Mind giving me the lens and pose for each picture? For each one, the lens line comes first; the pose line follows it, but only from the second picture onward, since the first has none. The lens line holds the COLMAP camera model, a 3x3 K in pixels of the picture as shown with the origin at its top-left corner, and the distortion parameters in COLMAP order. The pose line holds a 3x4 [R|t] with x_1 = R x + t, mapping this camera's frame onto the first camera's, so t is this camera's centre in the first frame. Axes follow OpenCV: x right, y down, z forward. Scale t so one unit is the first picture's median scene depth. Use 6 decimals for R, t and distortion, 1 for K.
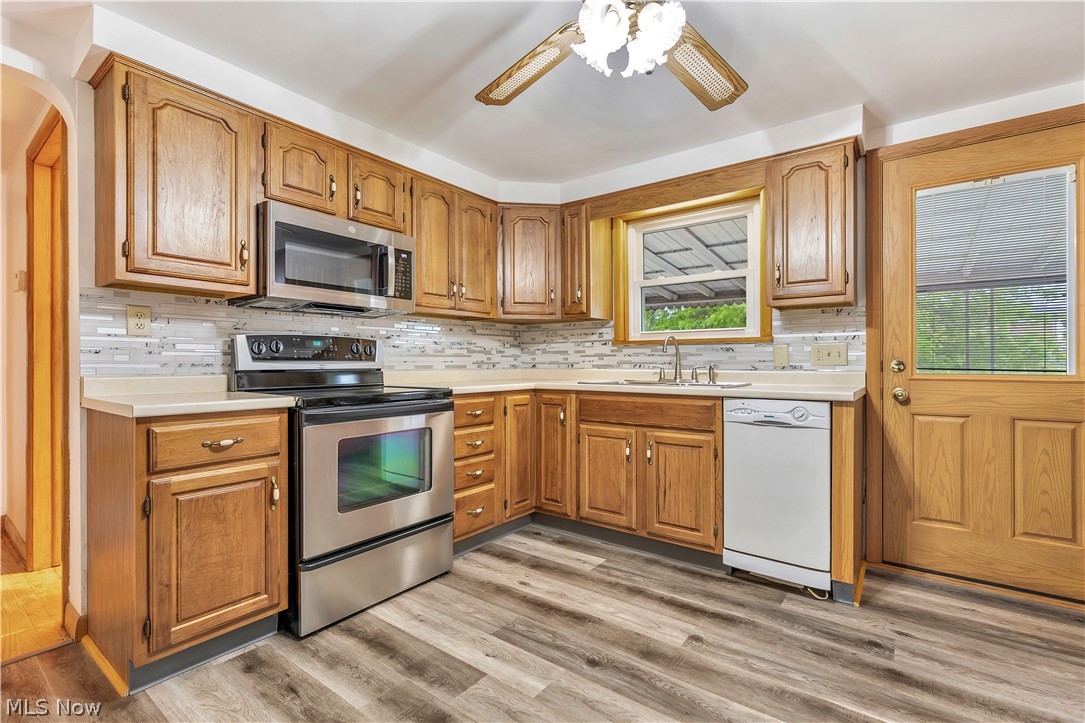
lens RADIAL K [[491.9, 0, 540.9], [0, 491.9, 363.5], [0, 0, 1]] dist [-0.002209, 0.001092]
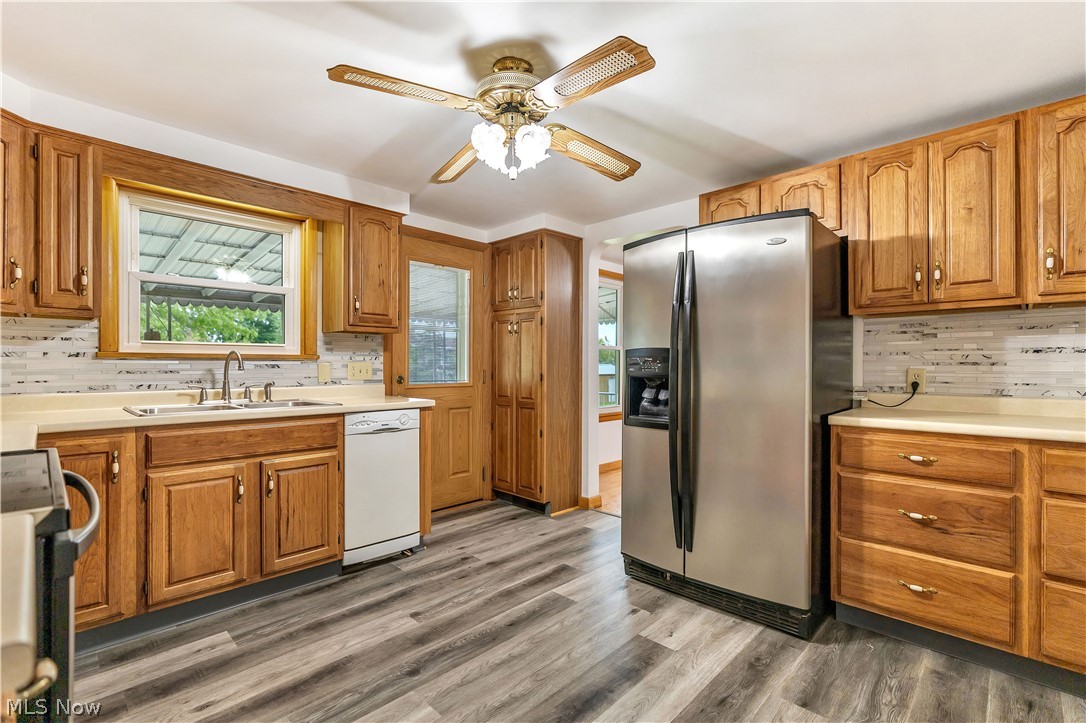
lens RADIAL K [[492.3, 0, 541.7], [0, 492.3, 364.2], [0, 0, 1]] dist [-0.002209, 0.001092]
pose [[0.128731, 0.000348, 0.991679, -0.666481], [0.000213, 1.000000, -0.000379, -0.040239], [-0.991679, 0.000260, 0.128731, 0.431124]]
